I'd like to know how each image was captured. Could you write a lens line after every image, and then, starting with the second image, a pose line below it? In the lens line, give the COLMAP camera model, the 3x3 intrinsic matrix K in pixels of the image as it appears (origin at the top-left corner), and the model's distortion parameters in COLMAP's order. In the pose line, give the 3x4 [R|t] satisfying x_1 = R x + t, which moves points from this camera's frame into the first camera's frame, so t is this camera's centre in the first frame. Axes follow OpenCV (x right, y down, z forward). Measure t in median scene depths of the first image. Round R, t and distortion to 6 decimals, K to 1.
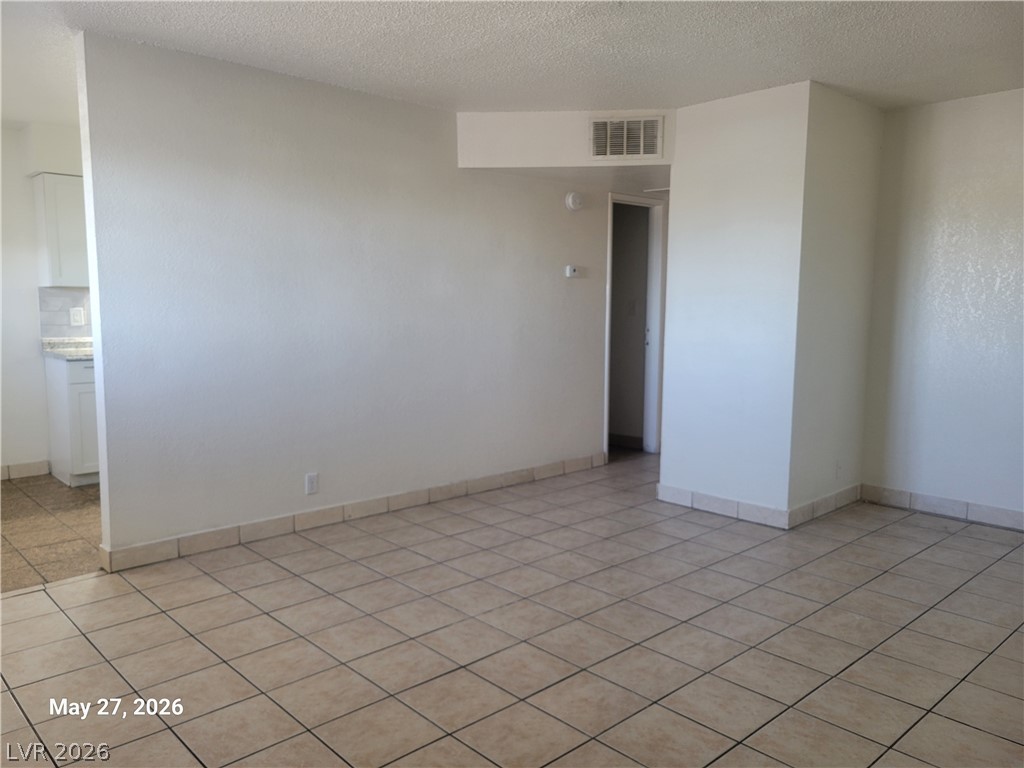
lens RADIAL K [[760.6, 0, 496.9], [0, 760.6, 392.8], [0, 0, 1]] dist [0.043881, -0.036544]
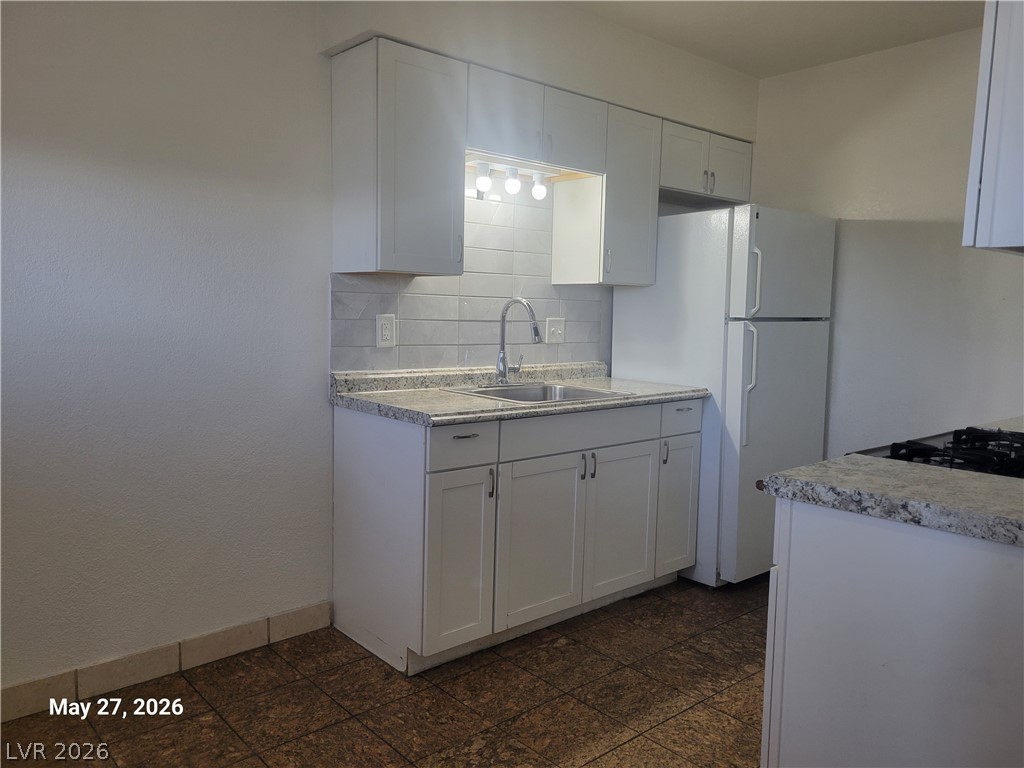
lens RADIAL K [[760.6, 0, 496.9], [0, 760.6, 392.8], [0, 0, 1]] dist [0.043881, -0.036544]
pose [[0.999405, 0.017180, -0.029902, -0.523355], [-0.017380, 0.999828, -0.006423, -0.062135], [0.029786, 0.006939, 0.999532, 0.547554]]
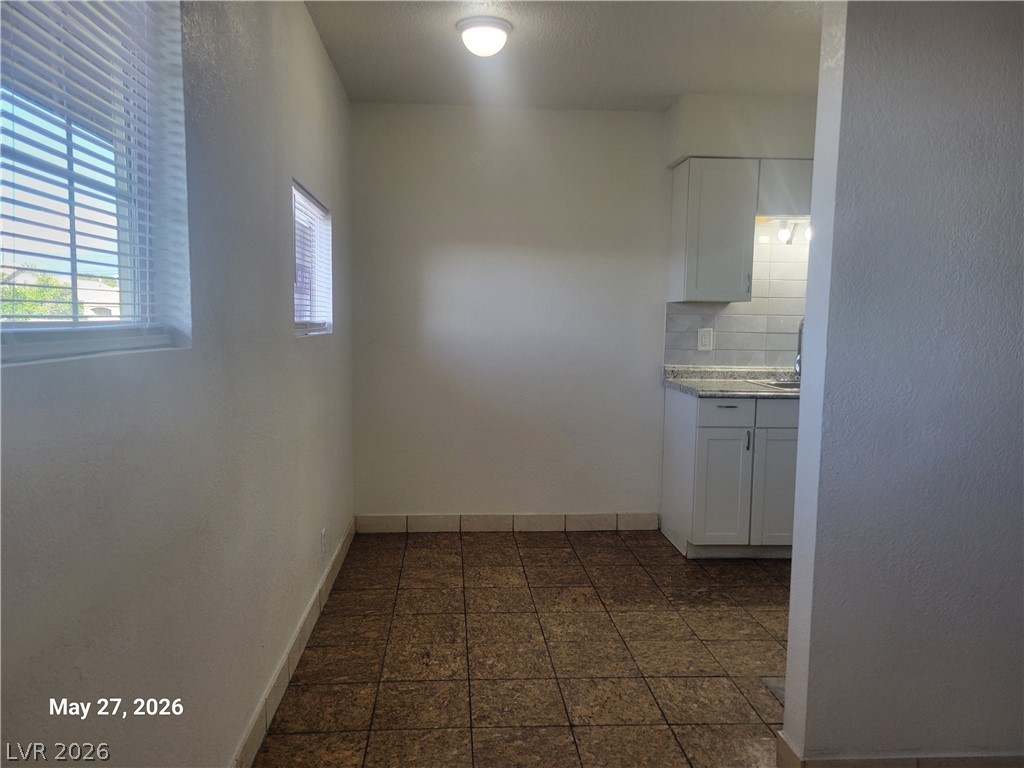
lens RADIAL K [[760.6, 0, 496.9], [0, 760.6, 392.8], [0, 0, 1]] dist [0.043881, -0.036544]
pose [[0.772073, 0.063571, -0.632347, -0.242531], [-0.080922, 0.996719, 0.001398, -0.031708], [0.630361, 0.050091, 0.774684, 0.293899]]
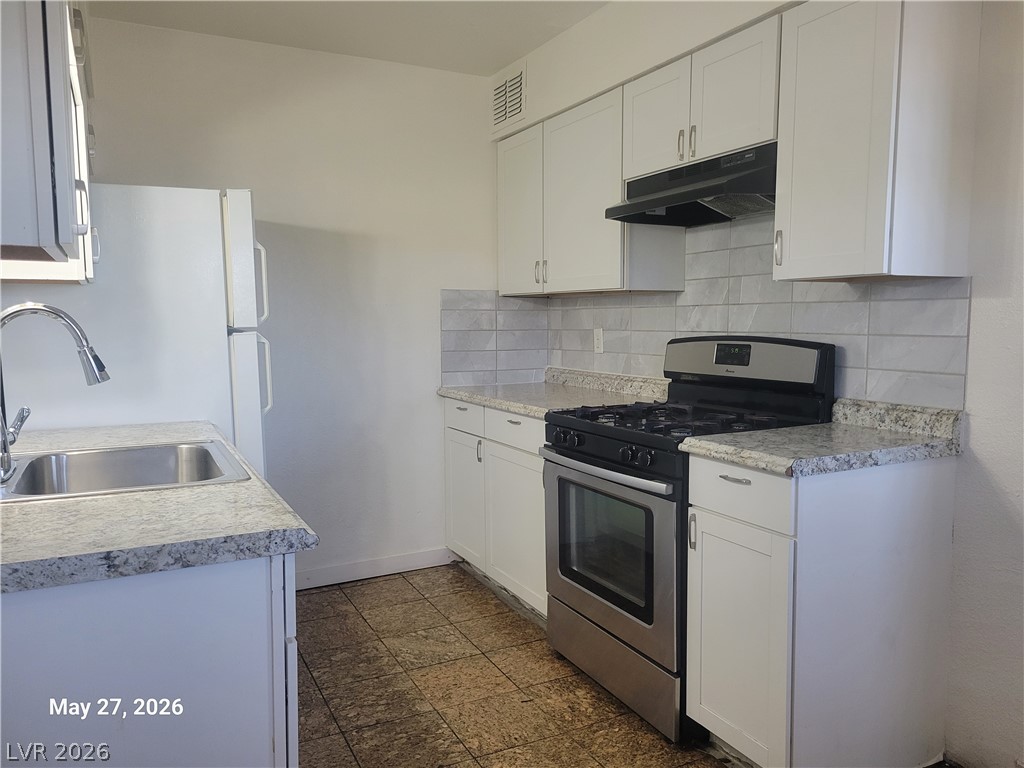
lens RADIAL K [[760.6, 0, 496.9], [0, 760.6, 392.8], [0, 0, 1]] dist [0.043881, -0.036544]
pose [[0.278699, -0.098842, 0.955279, -0.854110], [0.117432, 0.990733, 0.068250, -0.113433], [-0.953172, 0.093159, 0.287723, 0.956166]]
